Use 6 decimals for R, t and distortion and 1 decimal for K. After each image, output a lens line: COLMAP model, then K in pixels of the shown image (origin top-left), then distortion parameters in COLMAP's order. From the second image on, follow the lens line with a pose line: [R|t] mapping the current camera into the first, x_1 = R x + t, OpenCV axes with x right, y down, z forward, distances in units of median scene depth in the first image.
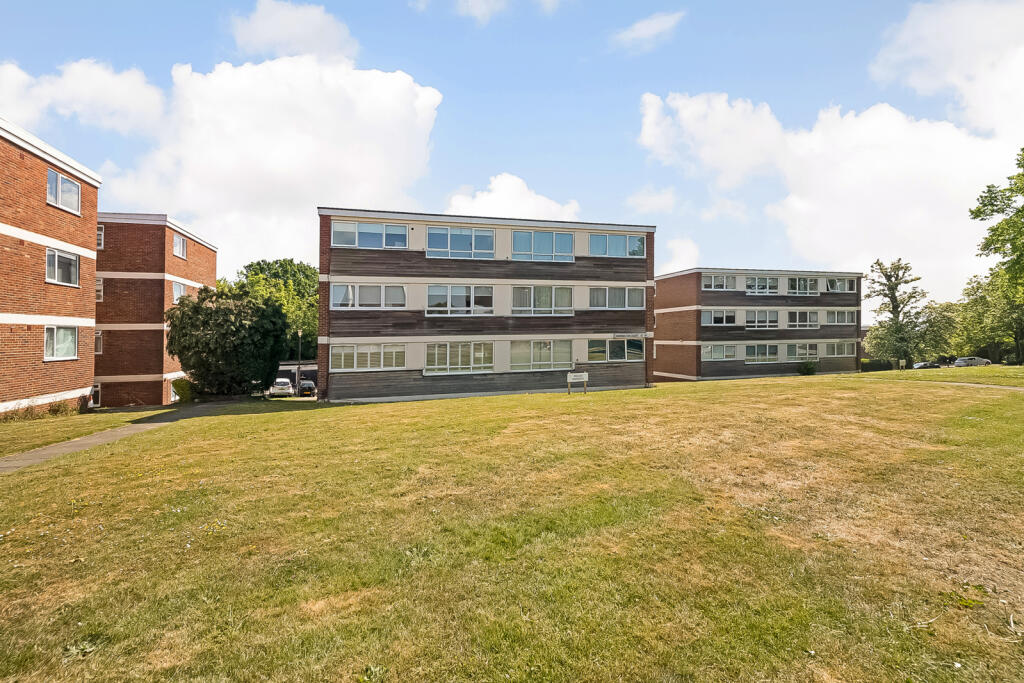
lens RADIAL K [[448.1, 0, 512.0], [0, 448.1, 341.5], [0, 0, 1]] dist [-0.000095, 0.000014]
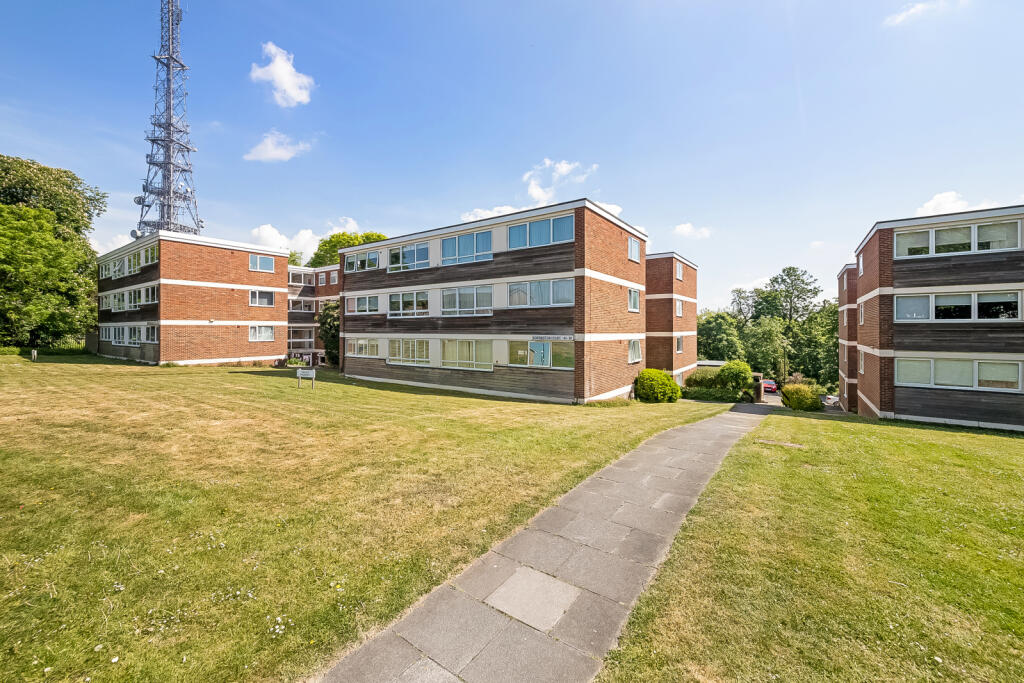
lens RADIAL K [[402.6, 0, 512.4], [0, 402.6, 327.6], [0, 0, 1]] dist [-0.000989, -0.000061]
pose [[0.620222, 0.012748, -0.784323, 0.876837], [-0.018818, 0.999822, 0.001370, -0.034602], [0.784201, 0.013910, 0.620351, 0.518538]]
